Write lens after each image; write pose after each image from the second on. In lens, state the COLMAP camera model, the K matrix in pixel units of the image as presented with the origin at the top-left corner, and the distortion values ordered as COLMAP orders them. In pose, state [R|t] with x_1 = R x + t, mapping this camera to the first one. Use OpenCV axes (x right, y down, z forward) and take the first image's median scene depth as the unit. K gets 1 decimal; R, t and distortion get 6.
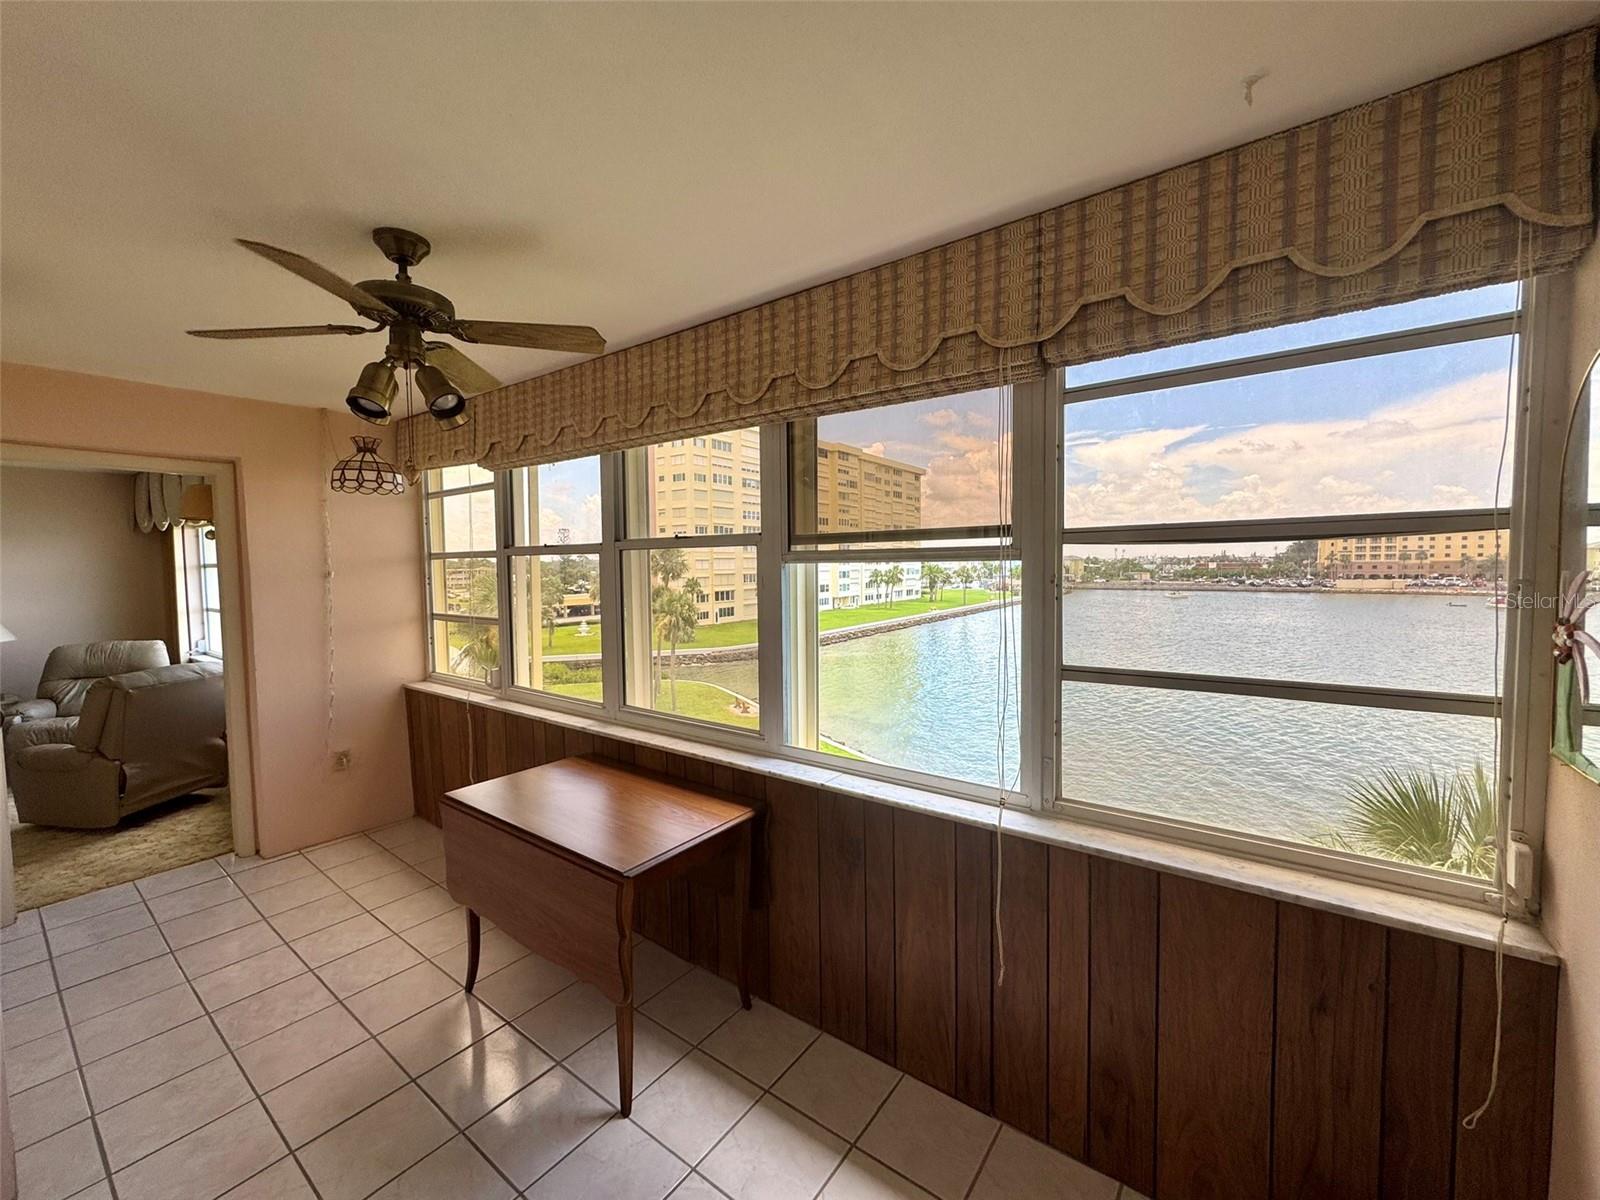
lens RADIAL K [[636.1, 0, 801.6], [0, 636.1, 596.6], [0, 0, 1]] dist [-0.002185, 0.000085]
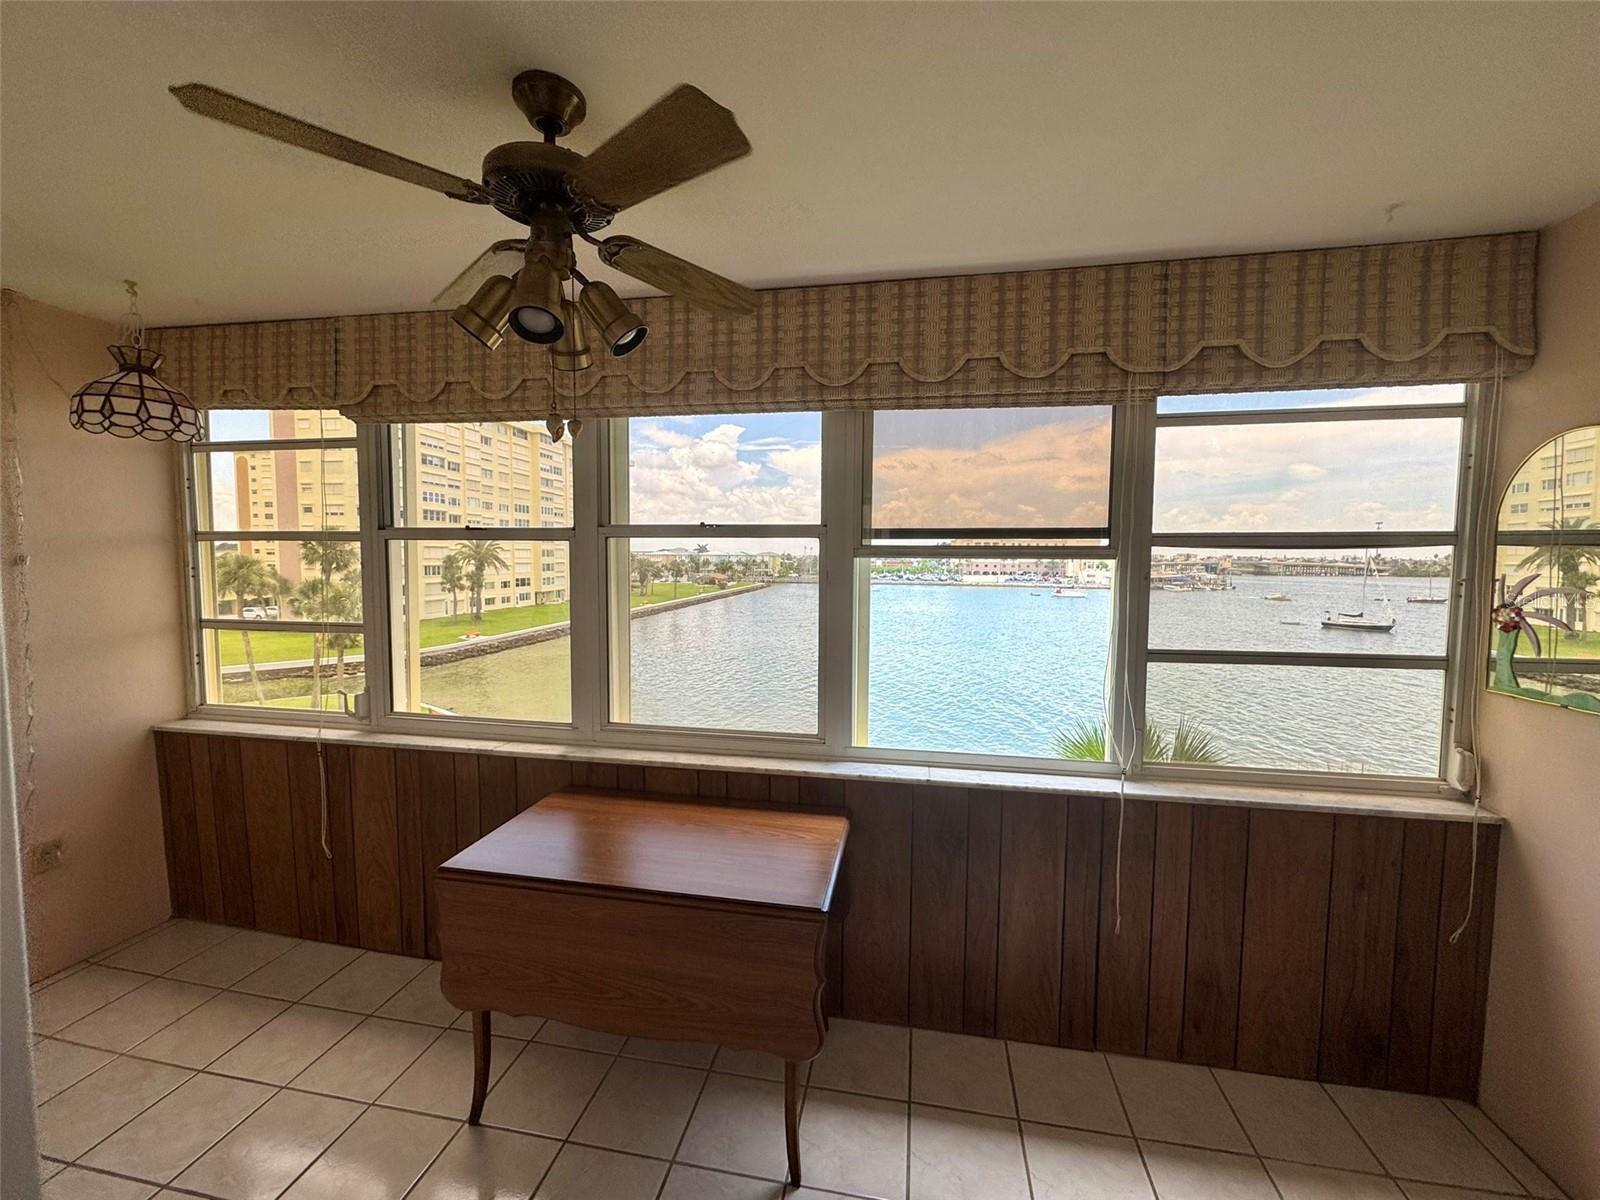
lens RADIAL K [[636.1, 0, 801.6], [0, 636.1, 596.6], [0, 0, 1]] dist [-0.002185, 0.000085]
pose [[0.898515, -0.009368, 0.438843, -0.511614], [0.005105, 0.999928, 0.010894, -0.004145], [-0.438913, -0.007548, 0.898498, 0.169663]]
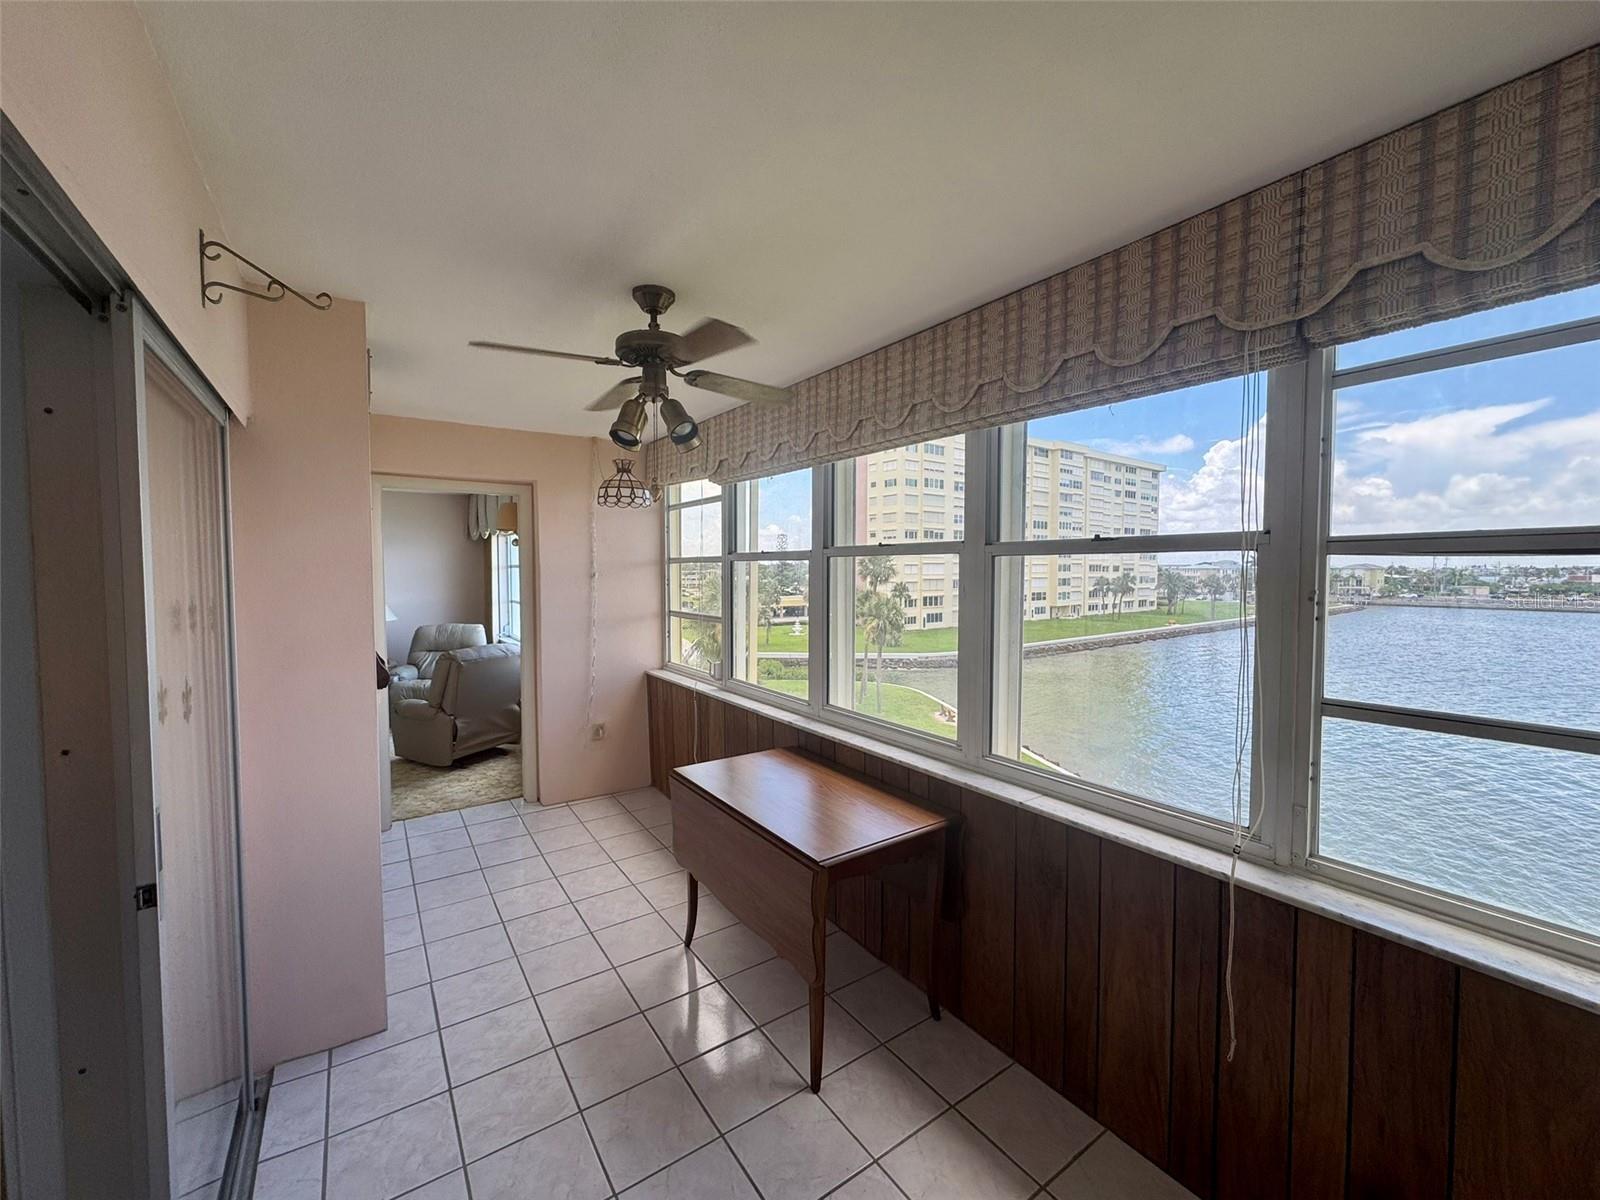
lens RADIAL K [[636.1, 0, 801.6], [0, 636.1, 596.6], [0, 0, 1]] dist [-0.002185, 0.000085]
pose [[0.947485, 0.025789, -0.318759, 0.014462], [-0.028113, 0.999601, -0.002692, -0.003855], [0.318563, 0.011512, 0.947832, -0.016504]]
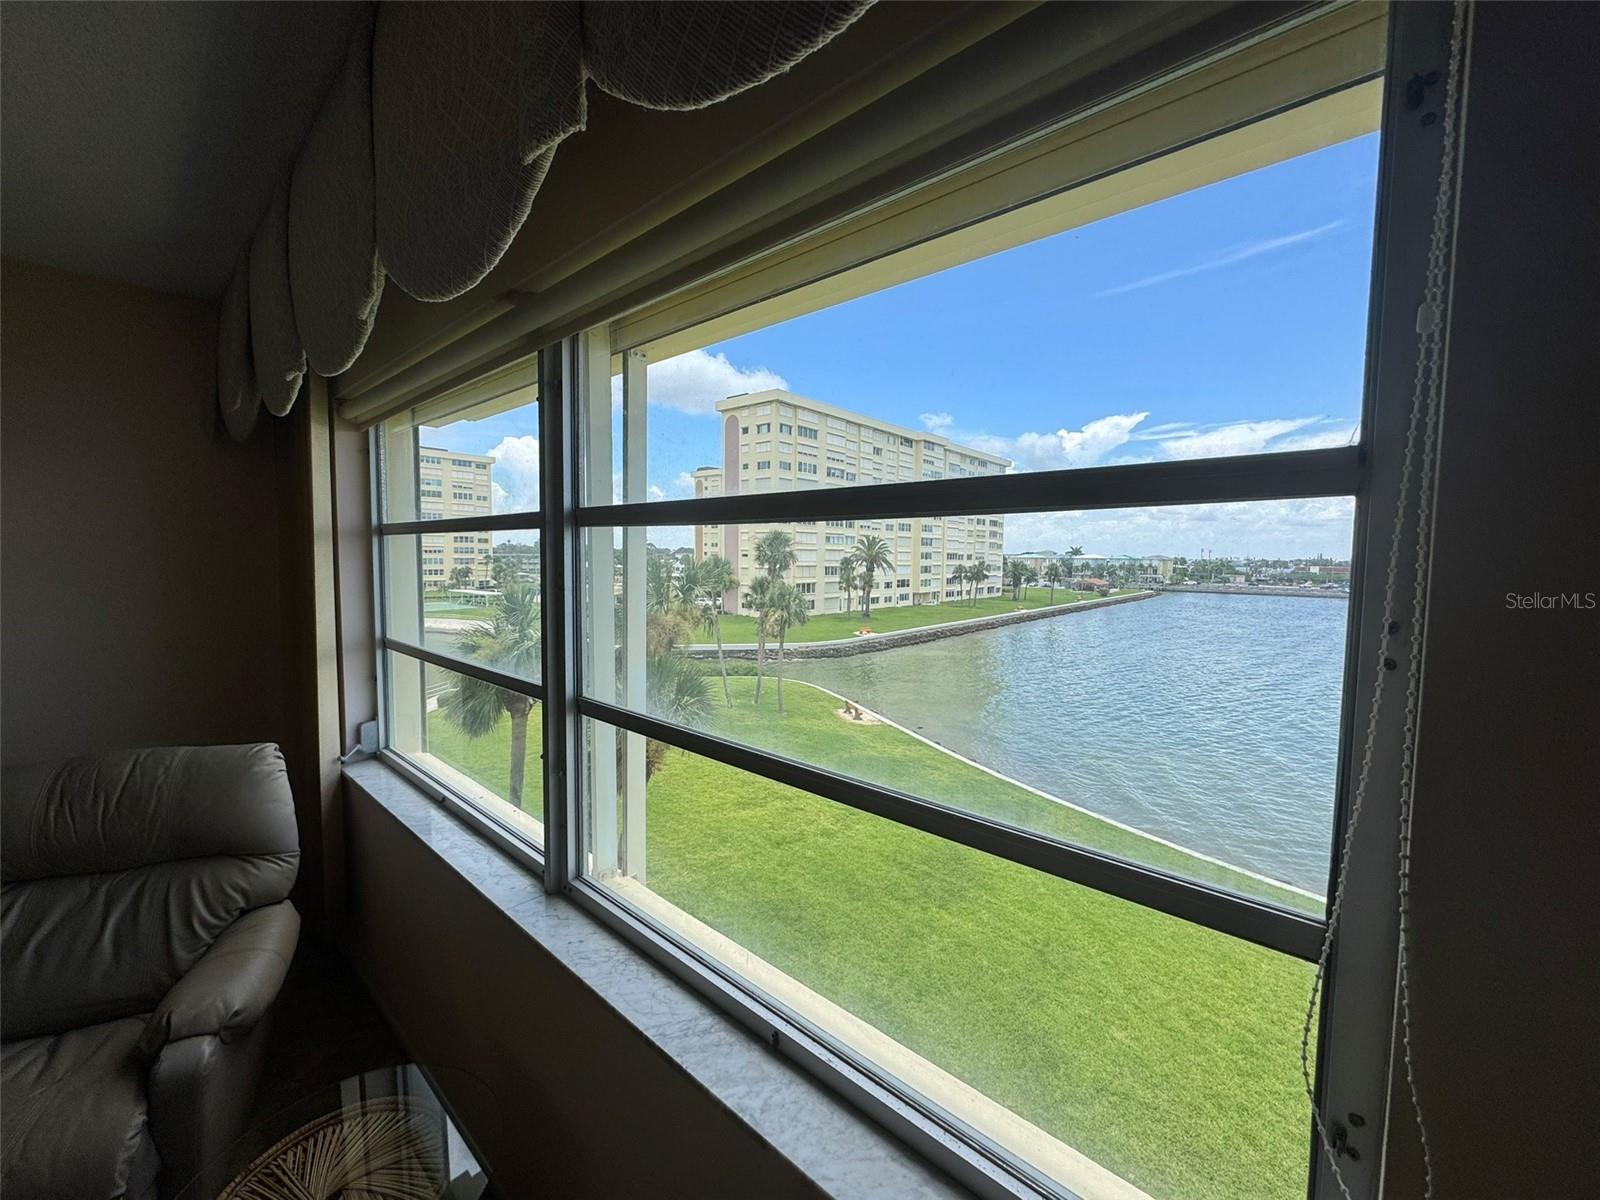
lens RADIAL K [[636.1, 0, 801.6], [0, 636.1, 596.6], [0, 0, 1]] dist [-0.002185, 0.000085]
pose [[0.995085, 0.029899, -0.094401, -1.722985], [-0.028797, 0.999501, 0.013012, -0.052462], [0.094743, -0.010230, 0.995449, 1.700628]]
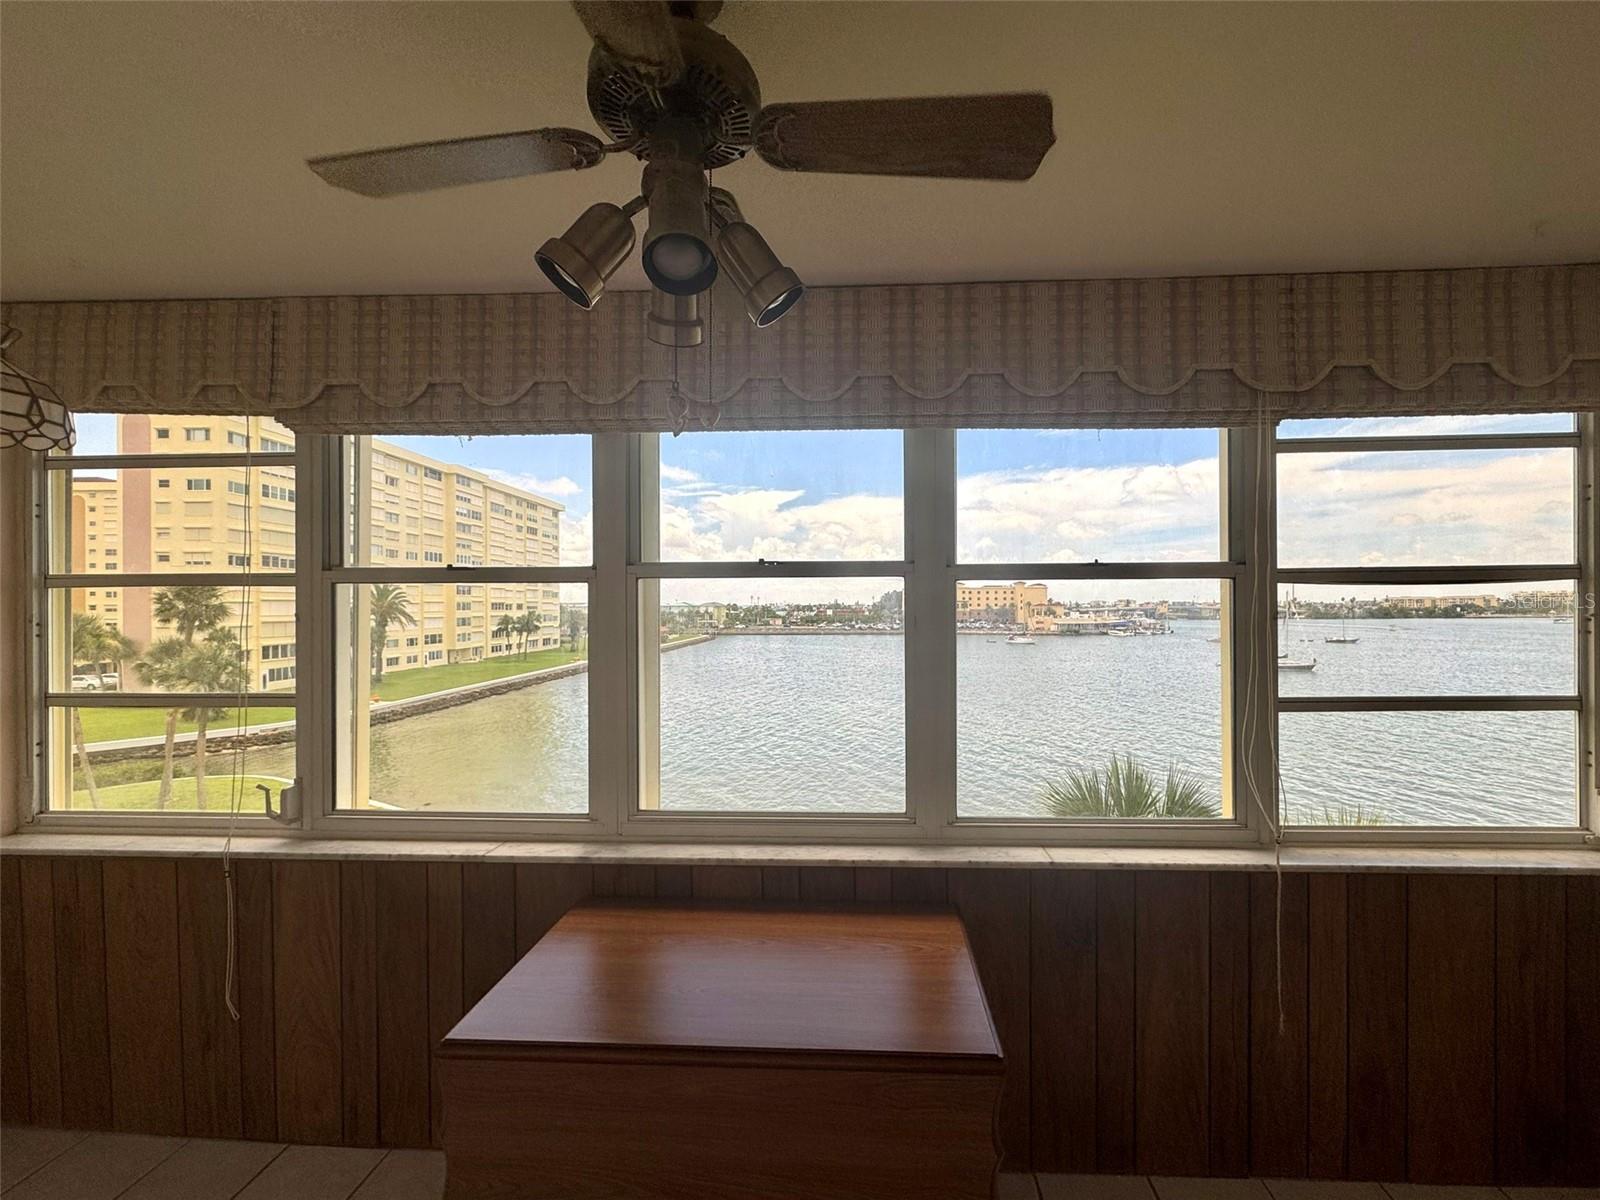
lens RADIAL K [[665.3, 0, 839.6], [0, 665.3, 606.1], [0, 0, 1]] dist [-0.002102, 0.000273]
pose [[0.830116, 0.008421, 0.557527, -0.606900], [0.023533, 0.998466, -0.050120, -0.004180], [-0.557094, 0.054726, 0.828644, 0.364022]]
